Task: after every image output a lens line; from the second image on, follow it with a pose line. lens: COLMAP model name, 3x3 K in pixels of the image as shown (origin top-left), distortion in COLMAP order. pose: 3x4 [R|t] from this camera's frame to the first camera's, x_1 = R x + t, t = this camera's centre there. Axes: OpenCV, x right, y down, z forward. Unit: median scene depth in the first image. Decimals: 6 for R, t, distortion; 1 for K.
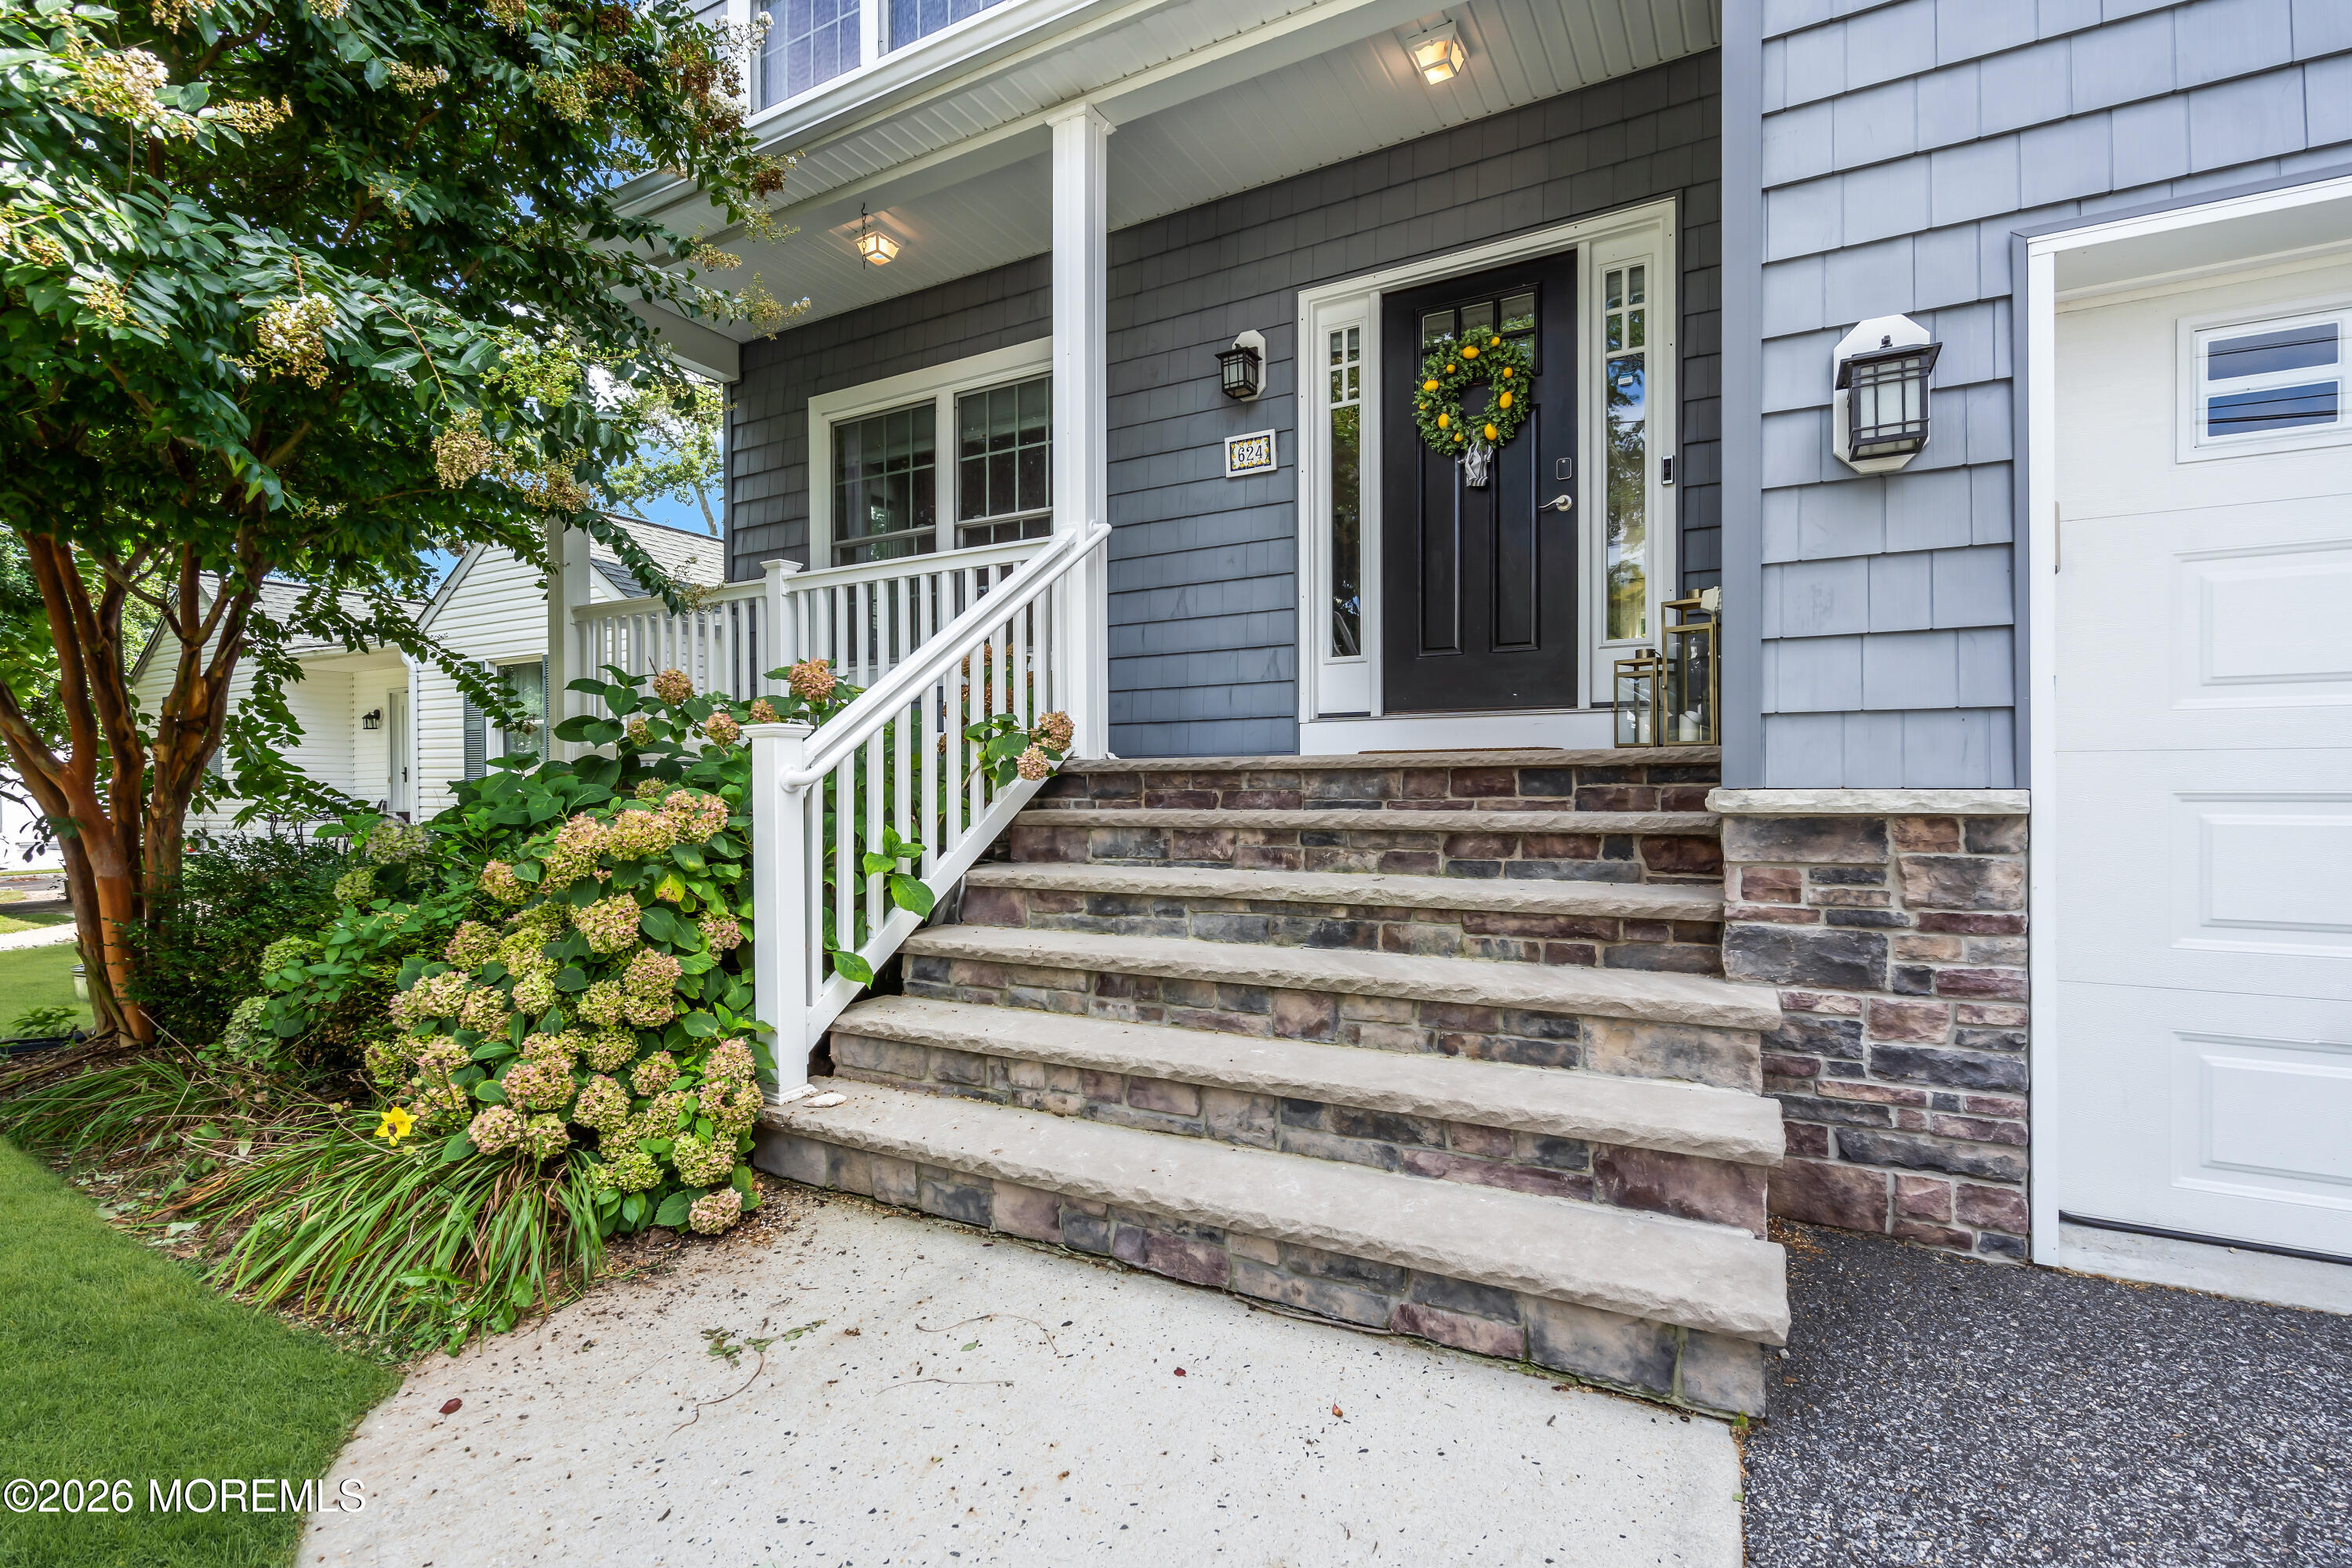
lens RADIAL K [[1062.7, 0, 1186.4], [0, 1062.7, 785.1], [0, 0, 1]] dist [-0.006974, 0.002815]
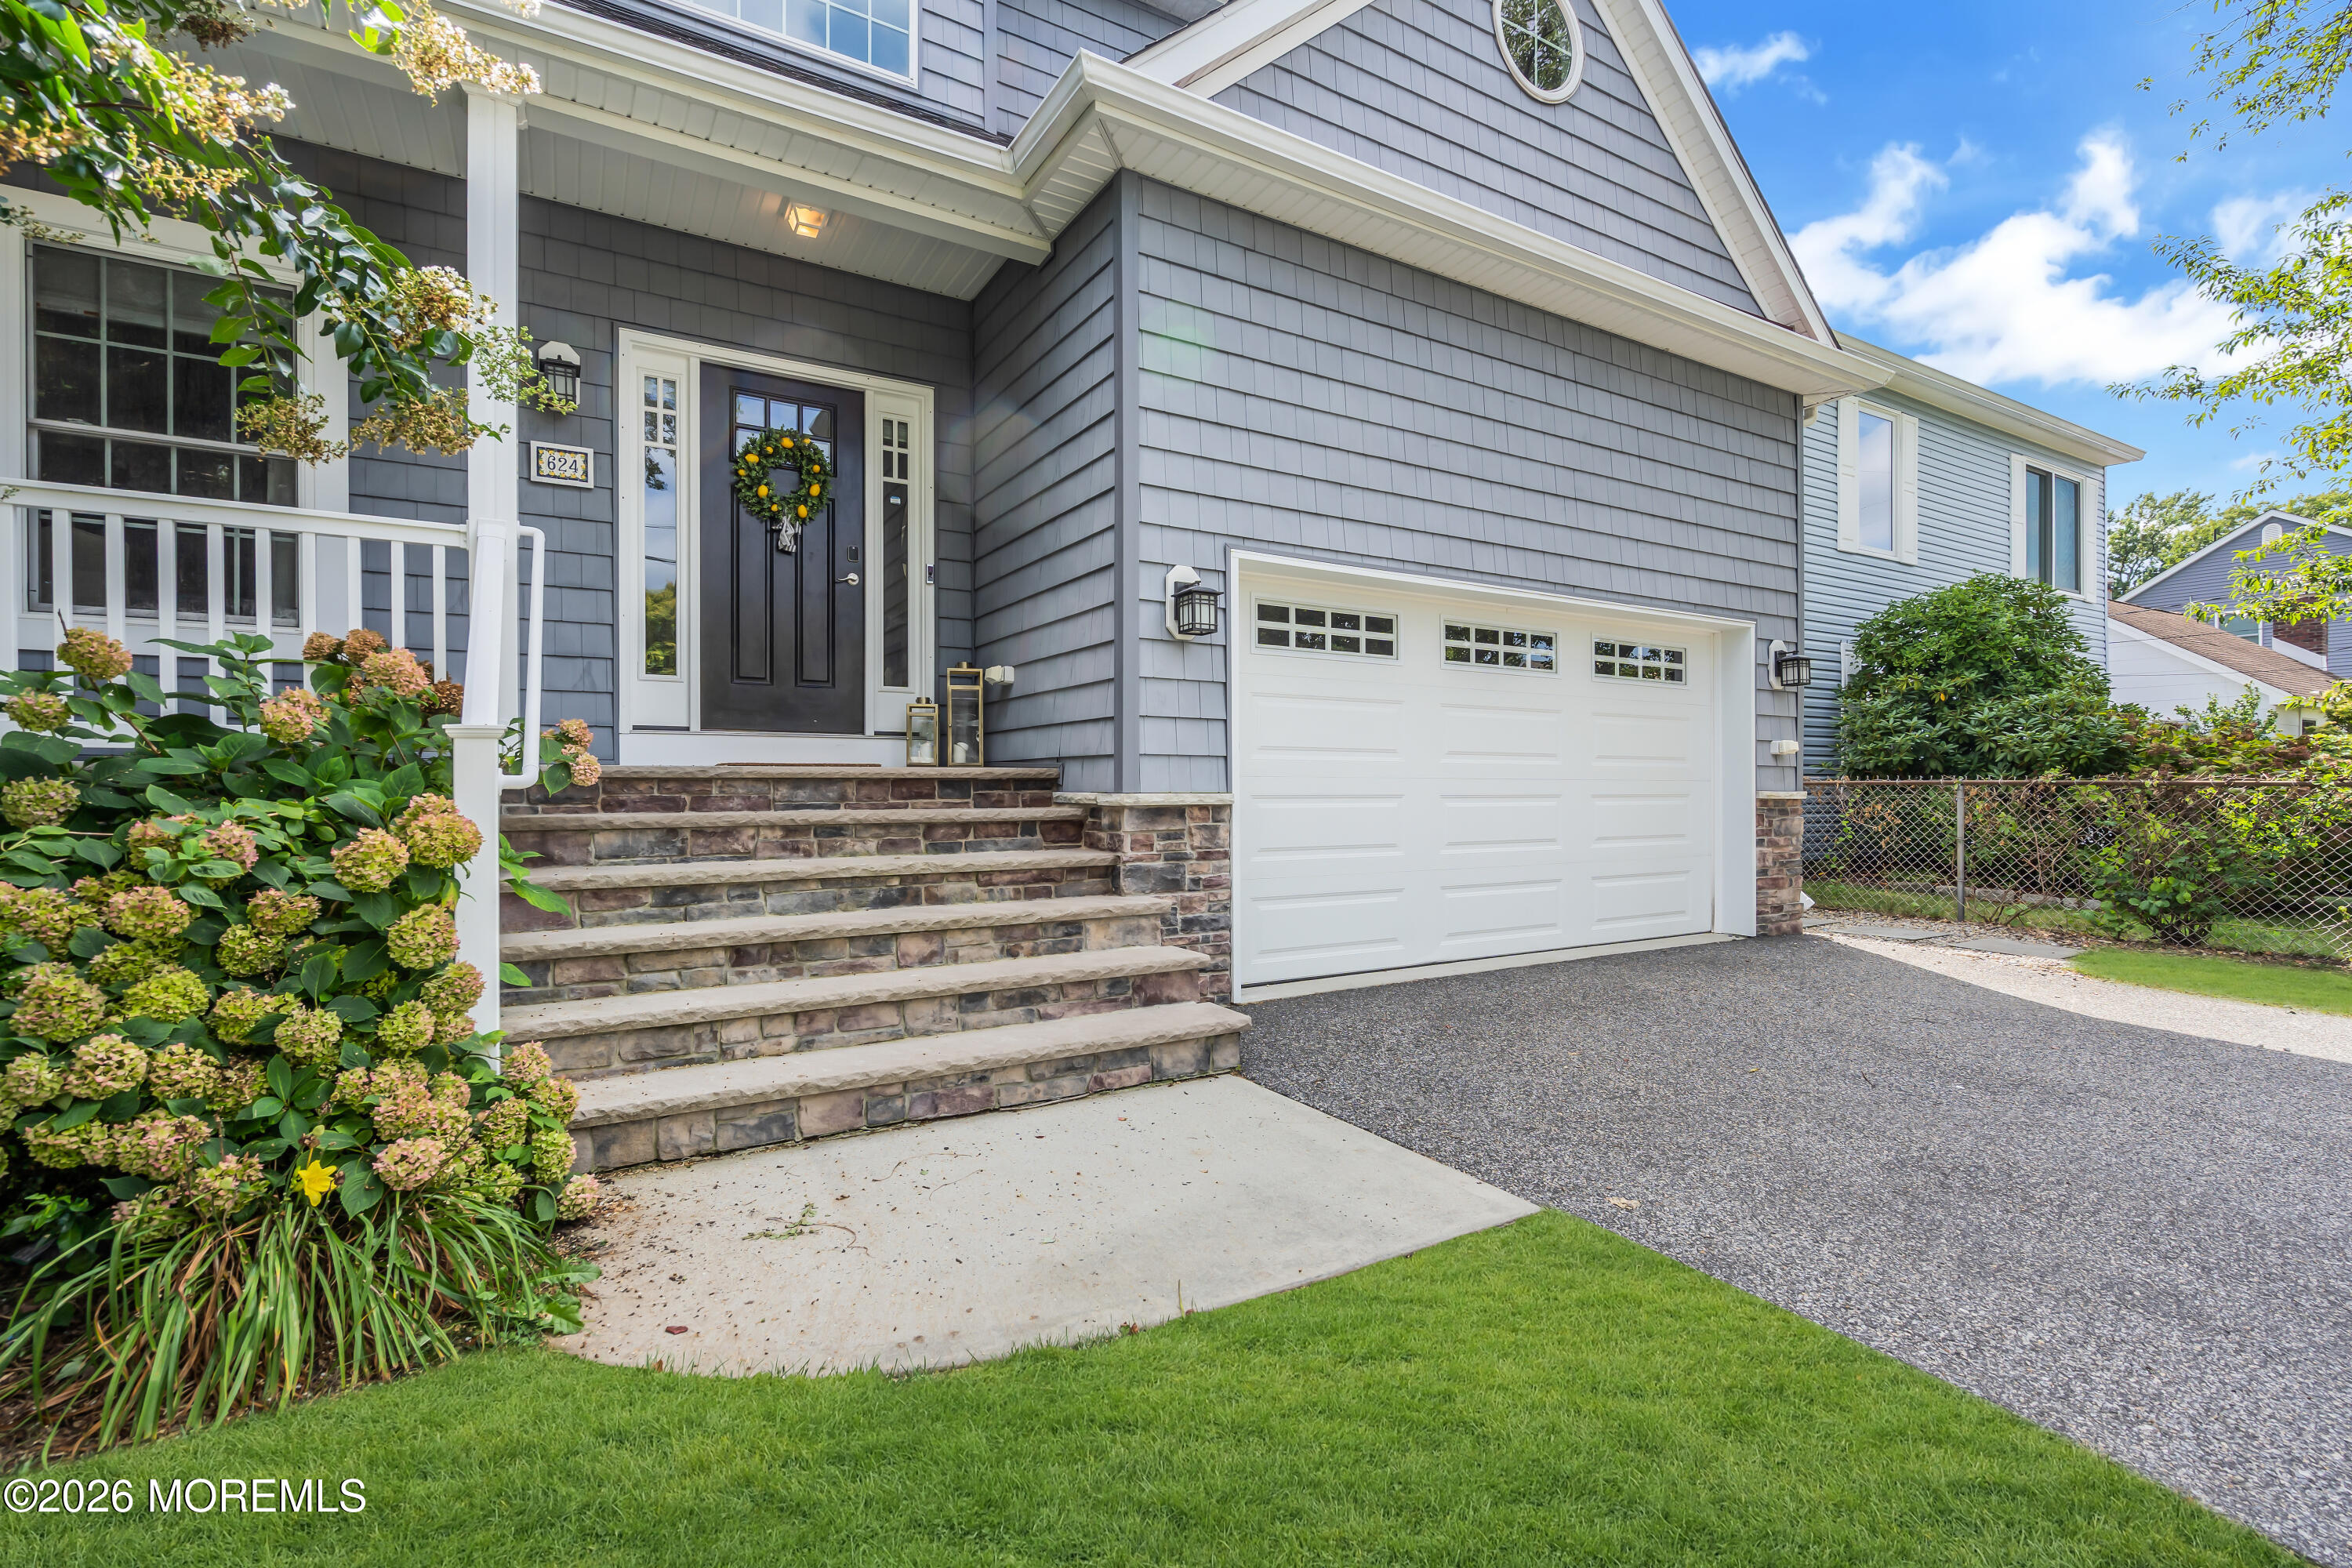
lens RADIAL K [[1062.7, 0, 1175.2], [0, 1062.7, 790.6], [0, 0, 1]] dist [-0.006974, 0.002815]
pose [[0.504987, 0.004867, 0.863113, -0.969799], [-0.000029, 0.999984, -0.005621, 0.008815], [-0.863127, 0.002813, 0.504979, -0.028479]]
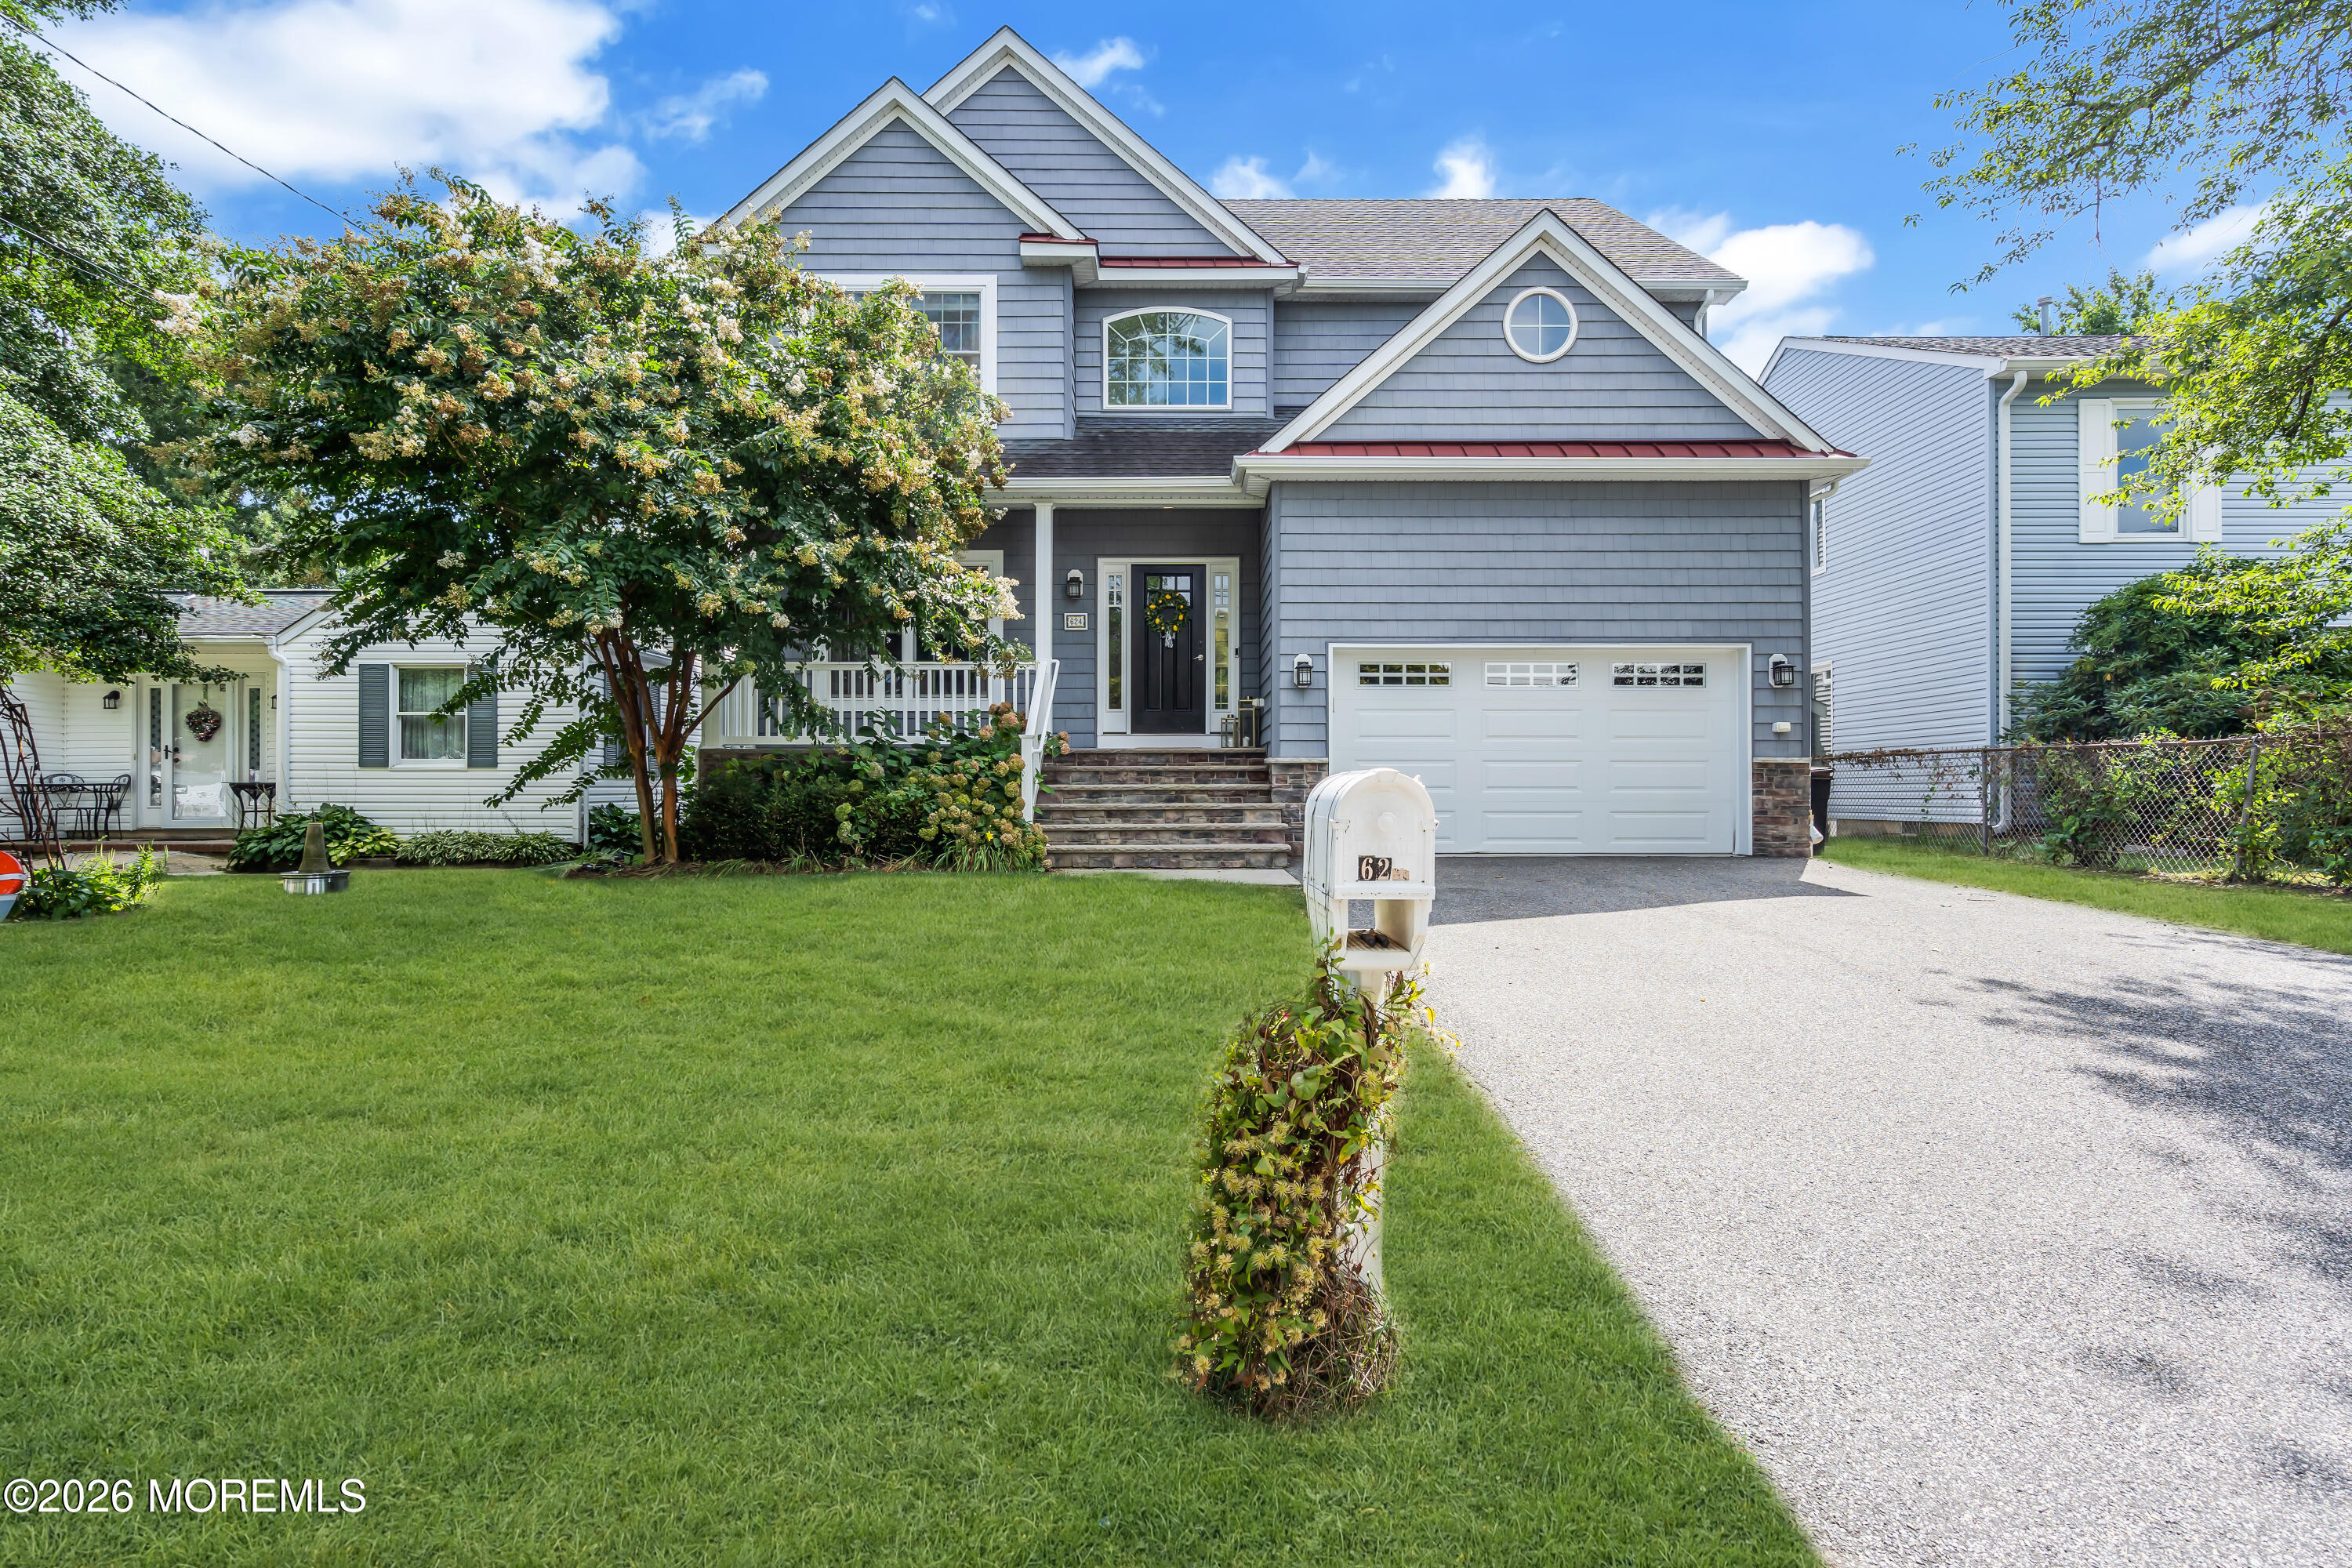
lens RADIAL K [[1232.5, 0, 1185.7], [0, 1232.5, 789.6], [0, 0, 1]] dist [0.004076, 0.001180]
pose [[0.873787, 0.007145, 0.486256, -1.995806], [-0.004498, 0.999968, -0.006610, 0.151957], [-0.486288, 0.003589, 0.873791, -2.865117]]
